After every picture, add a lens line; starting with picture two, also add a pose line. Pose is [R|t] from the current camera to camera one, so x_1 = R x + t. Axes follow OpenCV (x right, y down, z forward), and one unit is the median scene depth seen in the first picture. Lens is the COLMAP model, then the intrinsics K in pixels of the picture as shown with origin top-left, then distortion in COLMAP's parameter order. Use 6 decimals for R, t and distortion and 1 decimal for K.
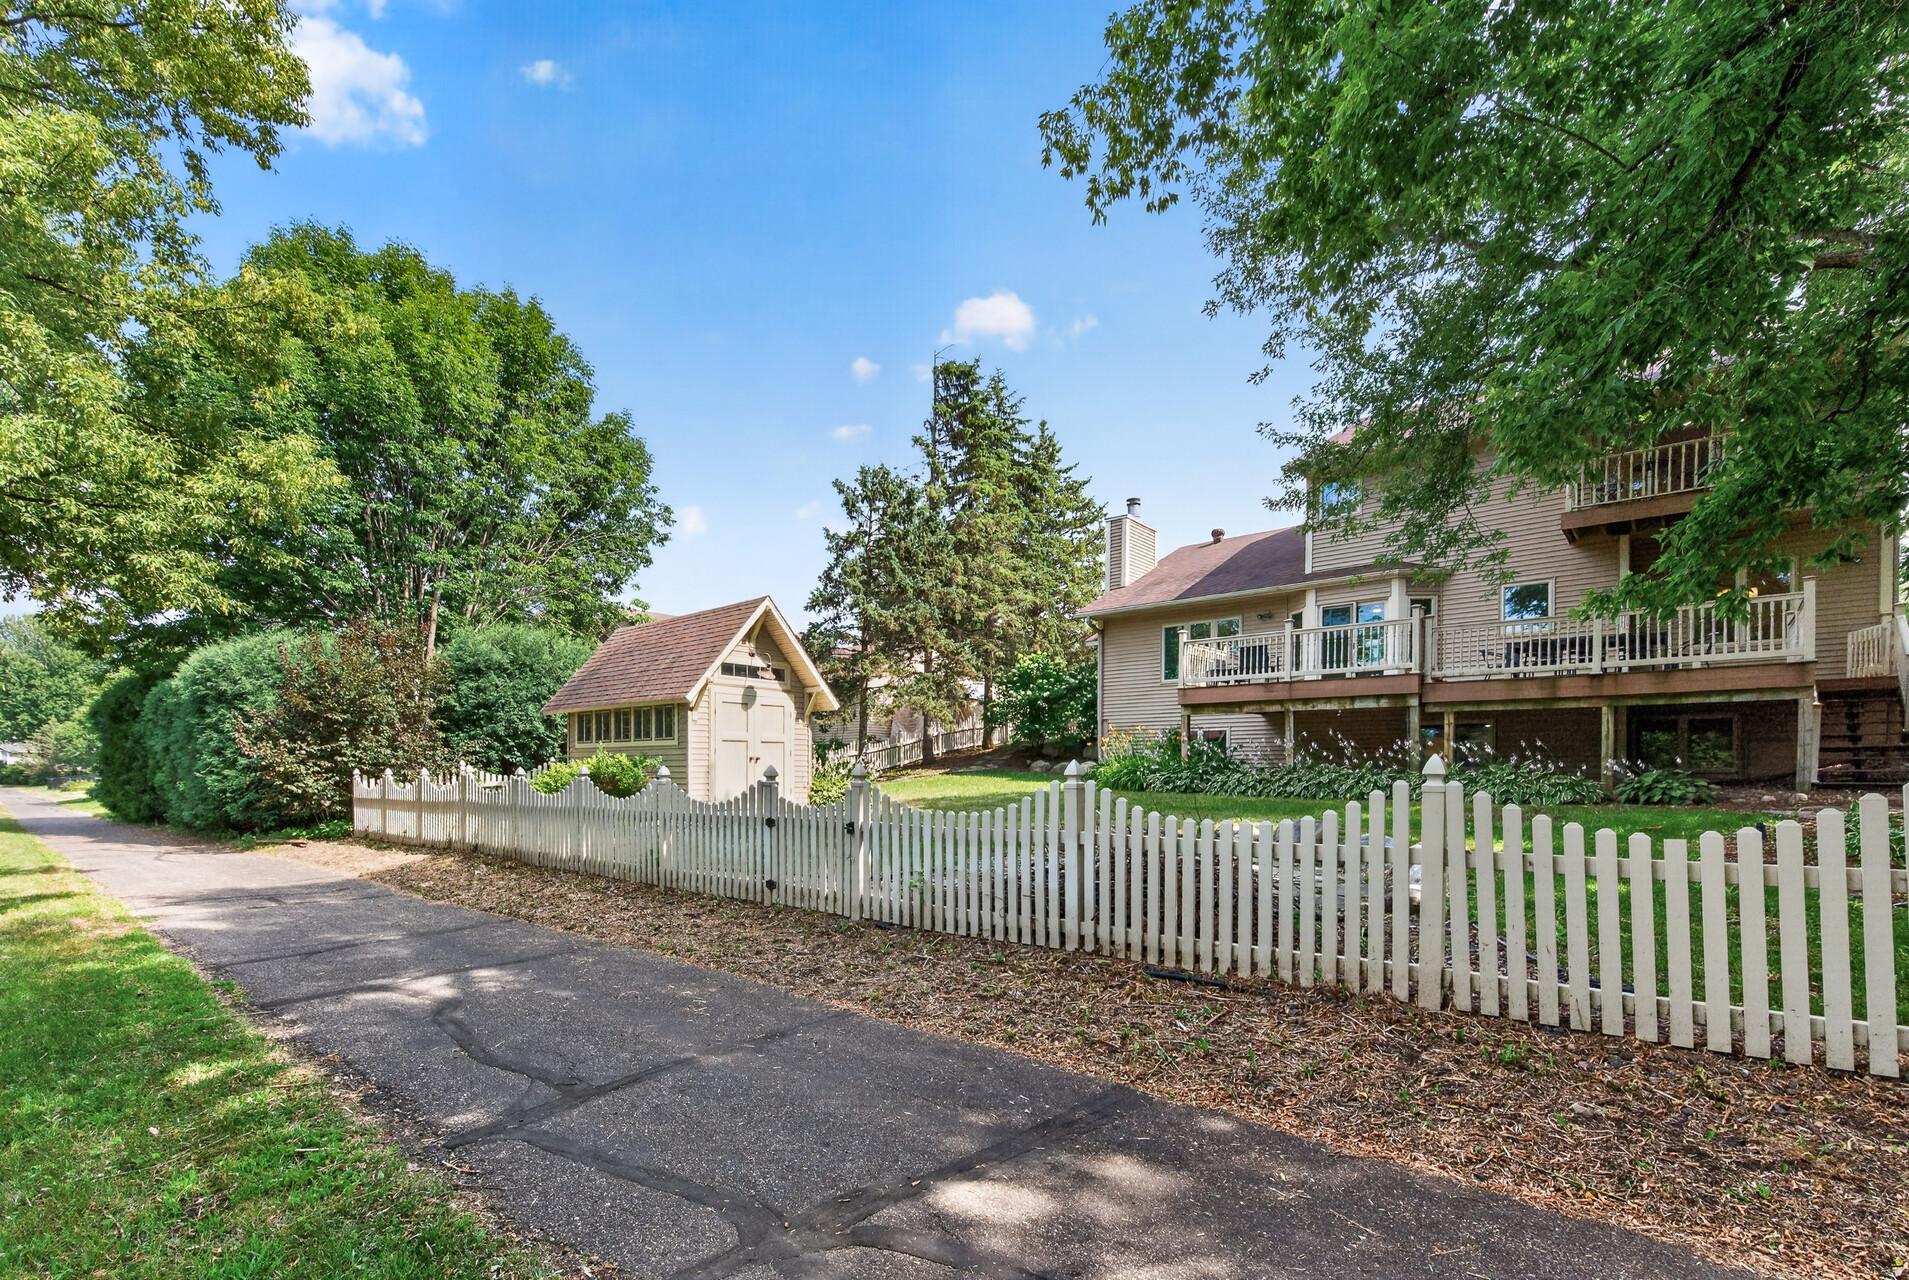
lens RADIAL K [[841.4, 0, 952.8], [0, 841.4, 767.3], [0, 0, 1]] dist [0.009344, 0.000182]
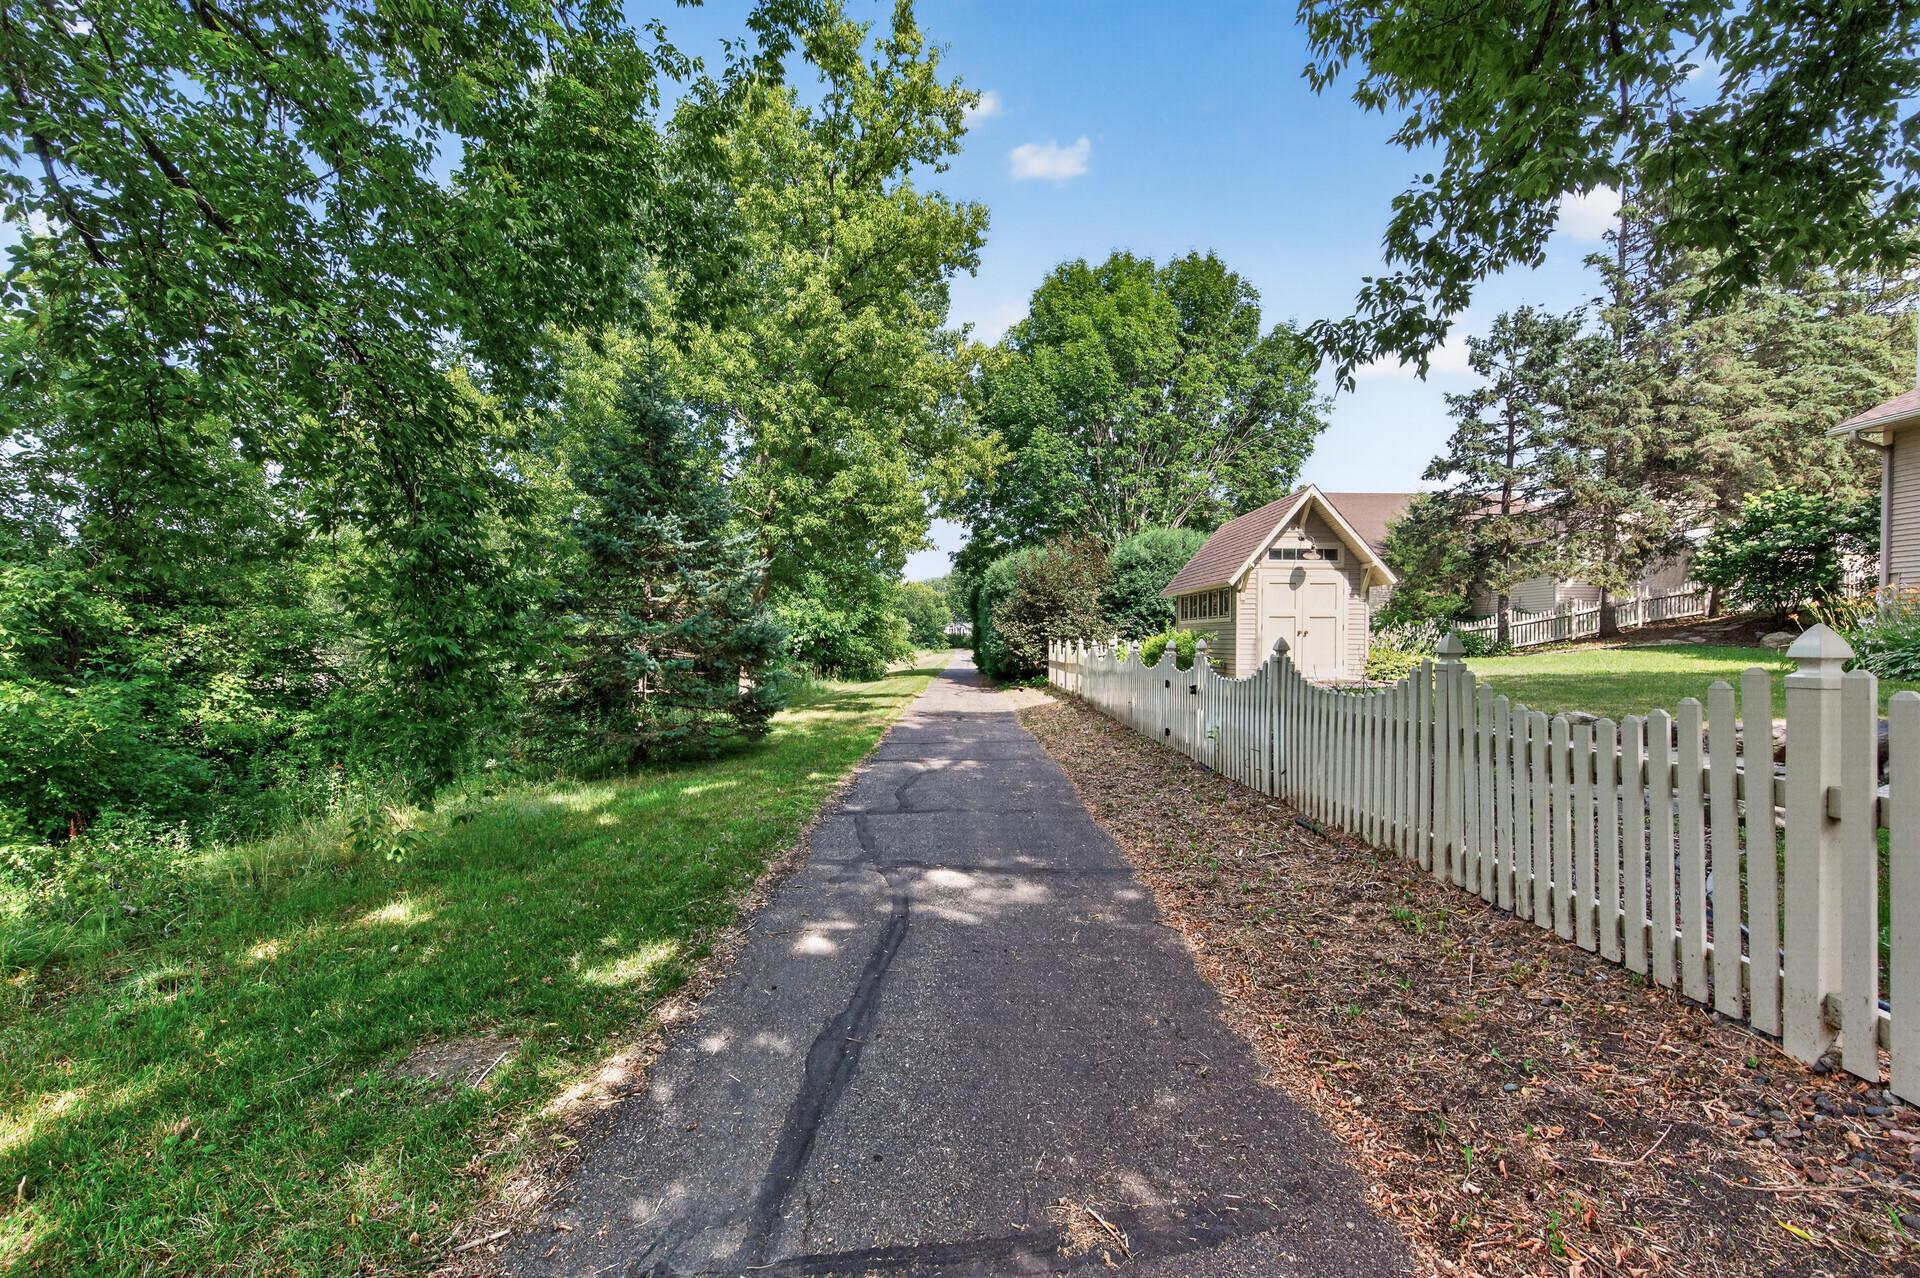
lens RADIAL K [[787.0, 0, 960.0], [0, 787.0, 639.0], [0, 0, 1]] dist [-0.000183, -0.000281]
pose [[0.656546, 0.003362, -0.754278, 0.225690], [-0.003028, 0.999994, 0.001822, -0.001907], [0.754280, 0.001088, 0.656553, -0.015908]]
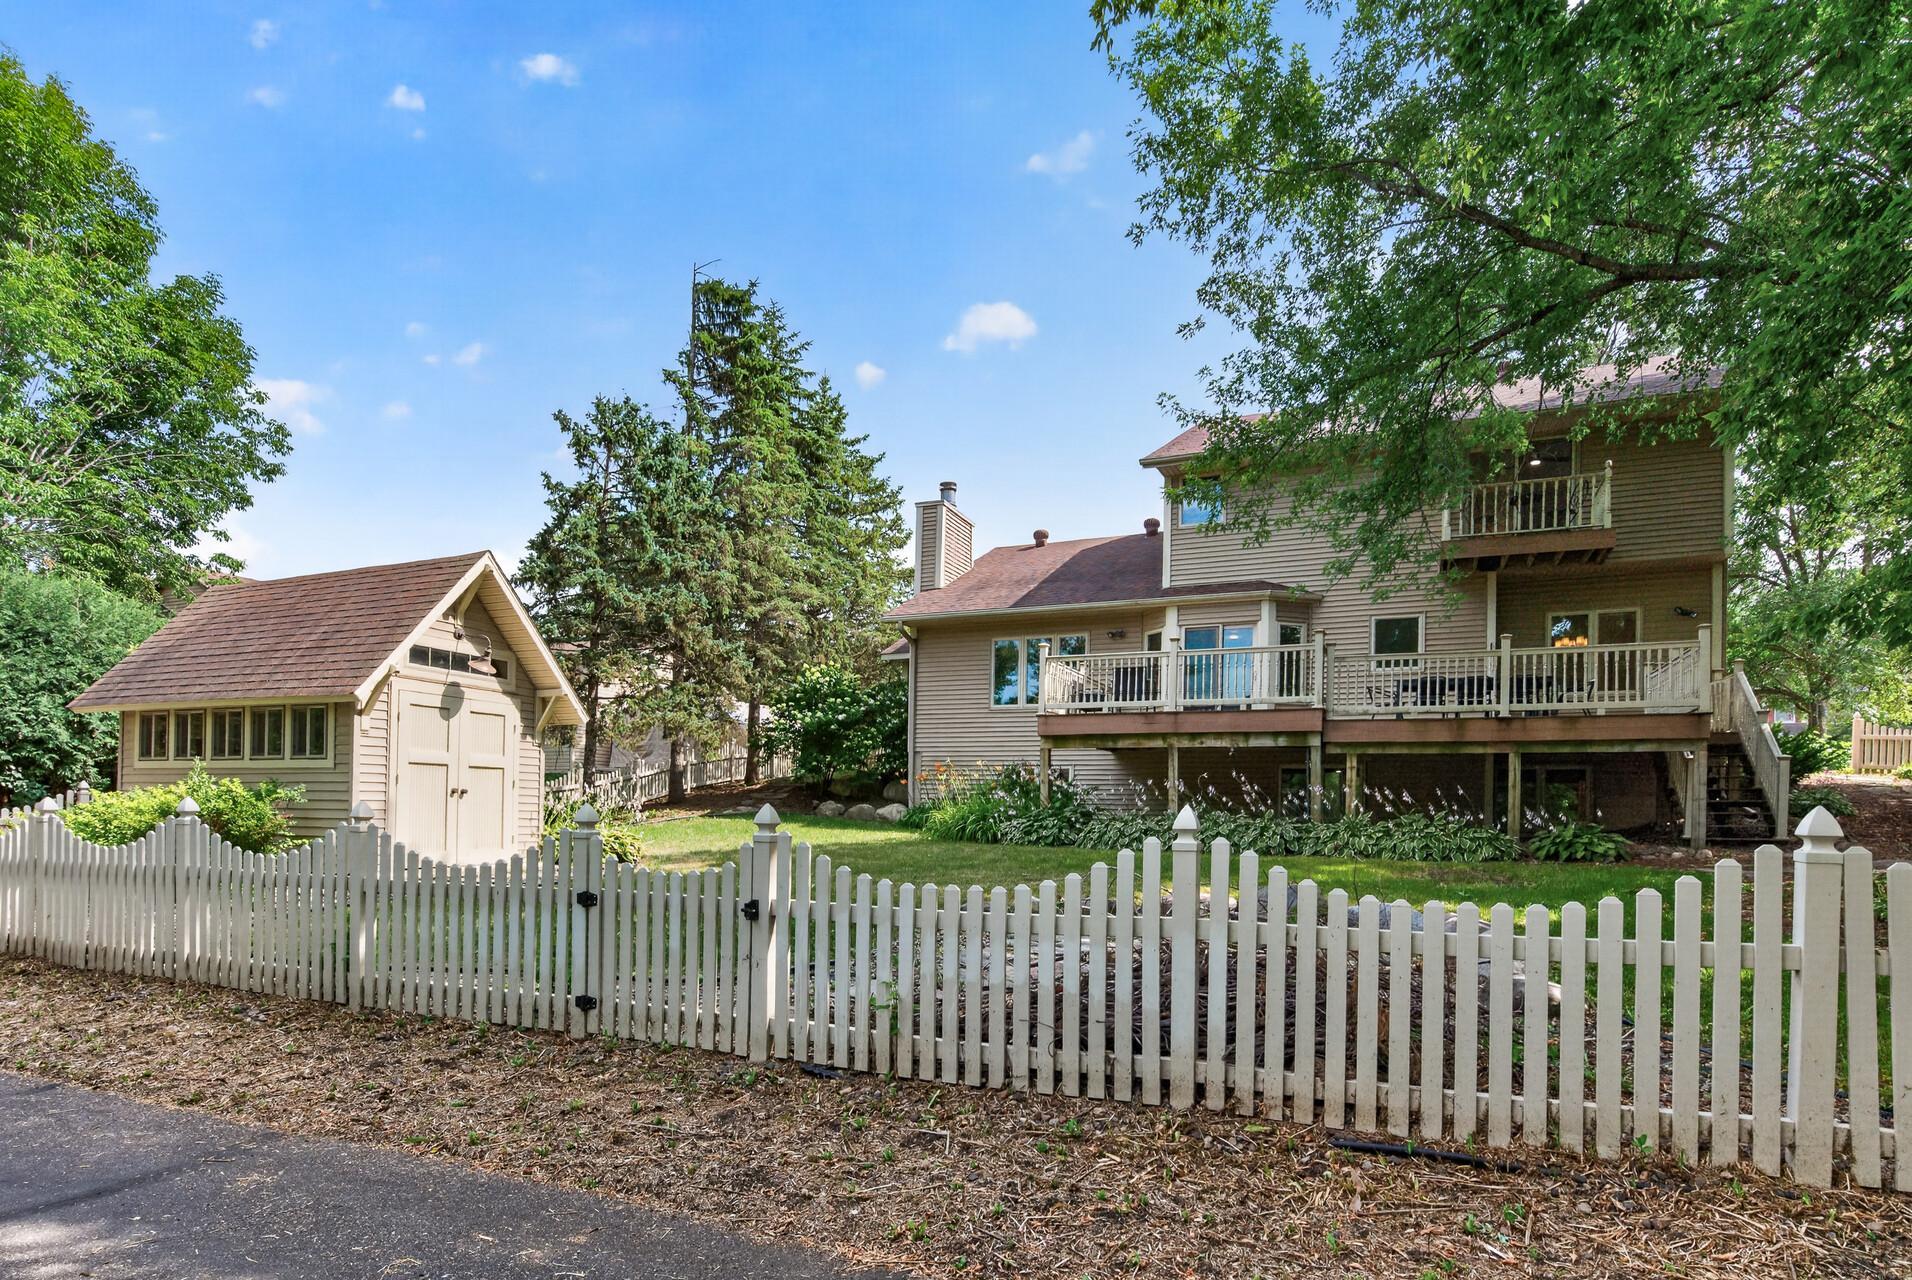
lens RADIAL K [[992.5, 0, 964.1], [0, 992.5, 801.7], [0, 0, 1]] dist [-0.003210, 0.001090]
pose [[0.954003, 0.017408, 0.299291, -0.080300], [-0.015313, 0.999839, -0.009342, -0.000517], [-0.299405, 0.004329, 0.954116, 0.113911]]
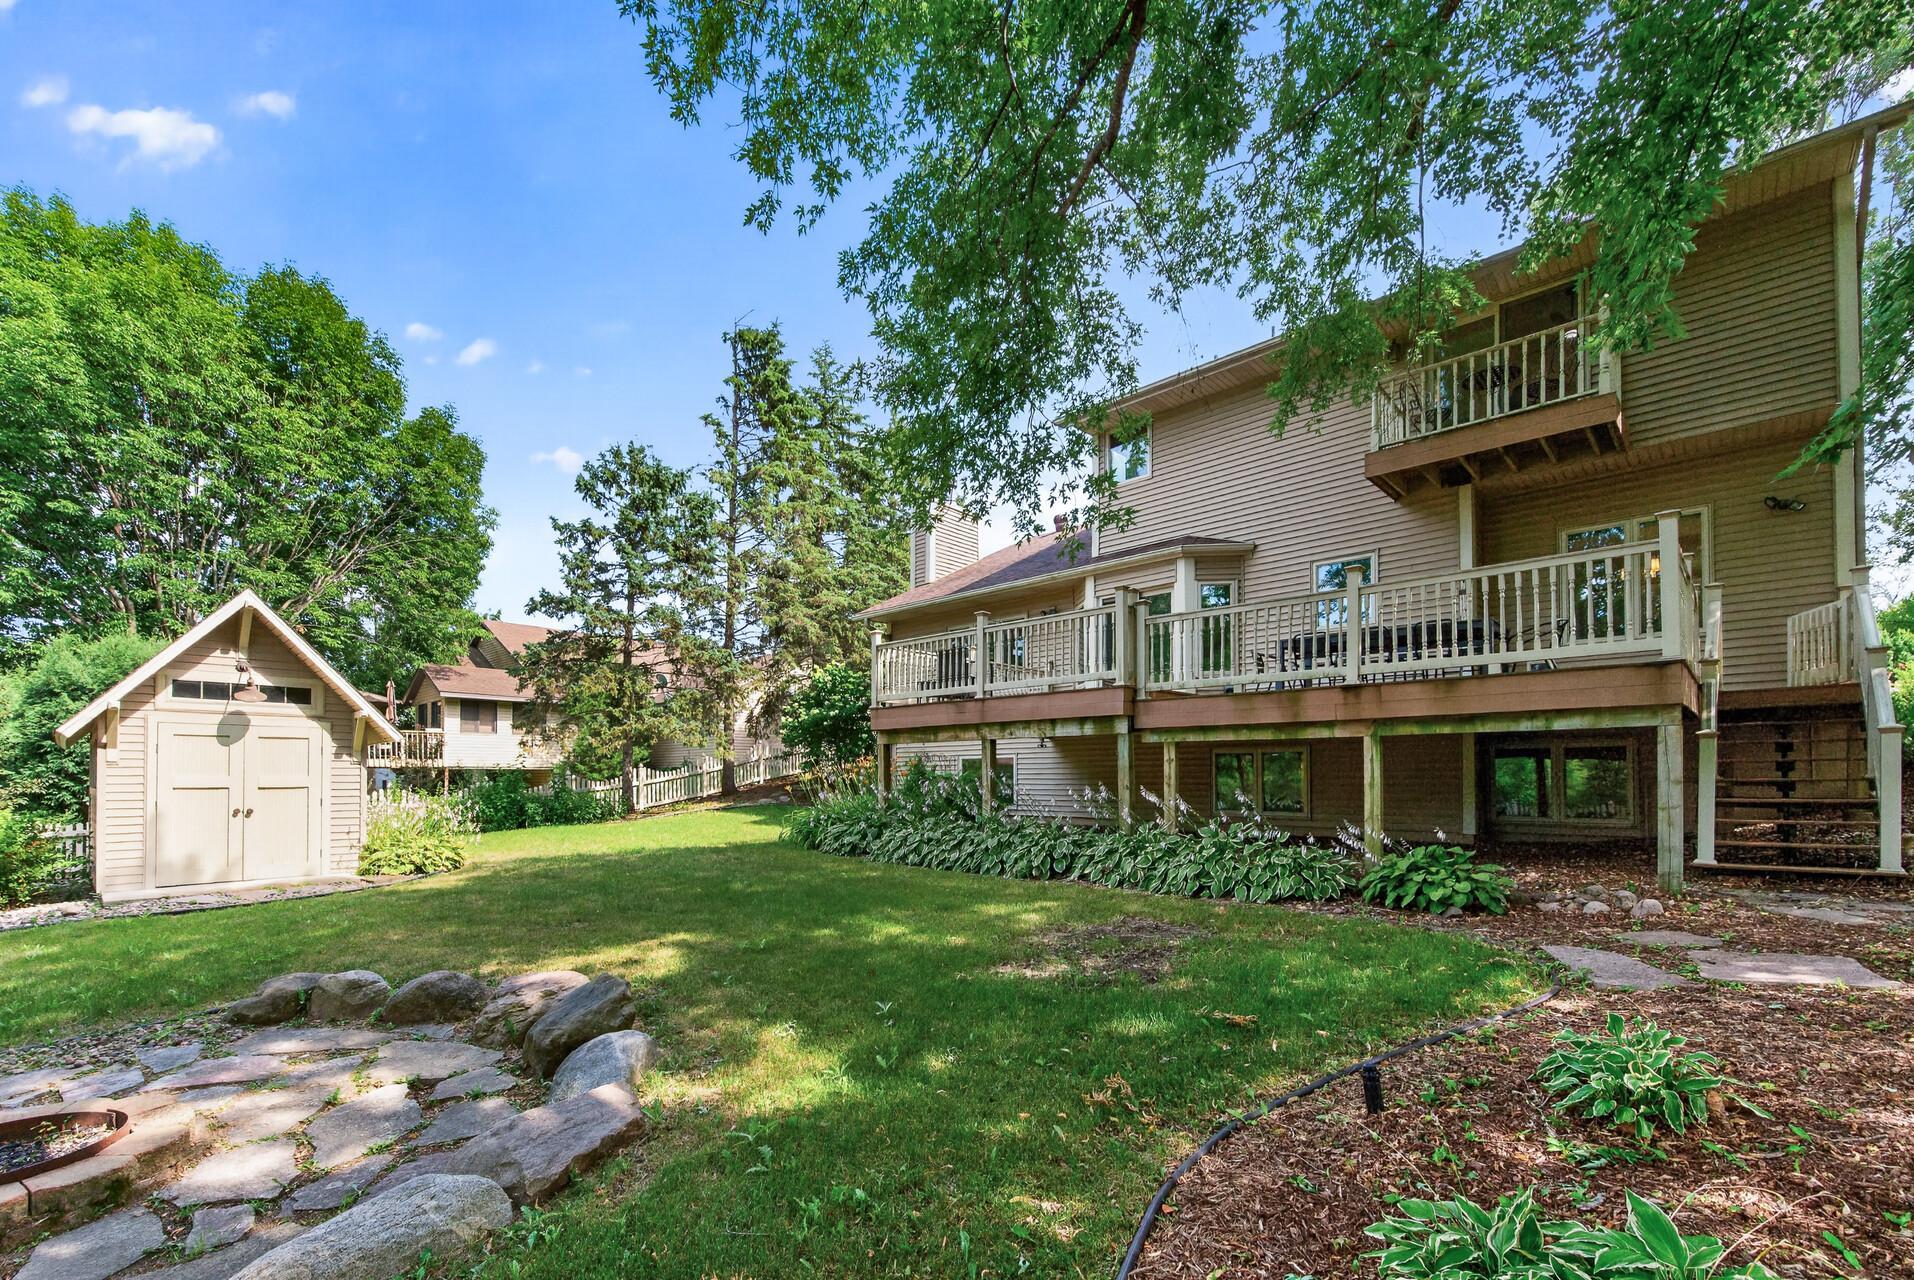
lens RADIAL K [[835.3, 0, 923.7], [0, 835.3, 755.9], [0, 0, 1]] dist [0.009207, 0.000076]
pose [[0.999047, -0.006536, -0.043151, 0.339922], [0.005280, 0.999561, -0.029160, -0.029919], [0.043323, 0.028905, 0.998643, 0.266879]]
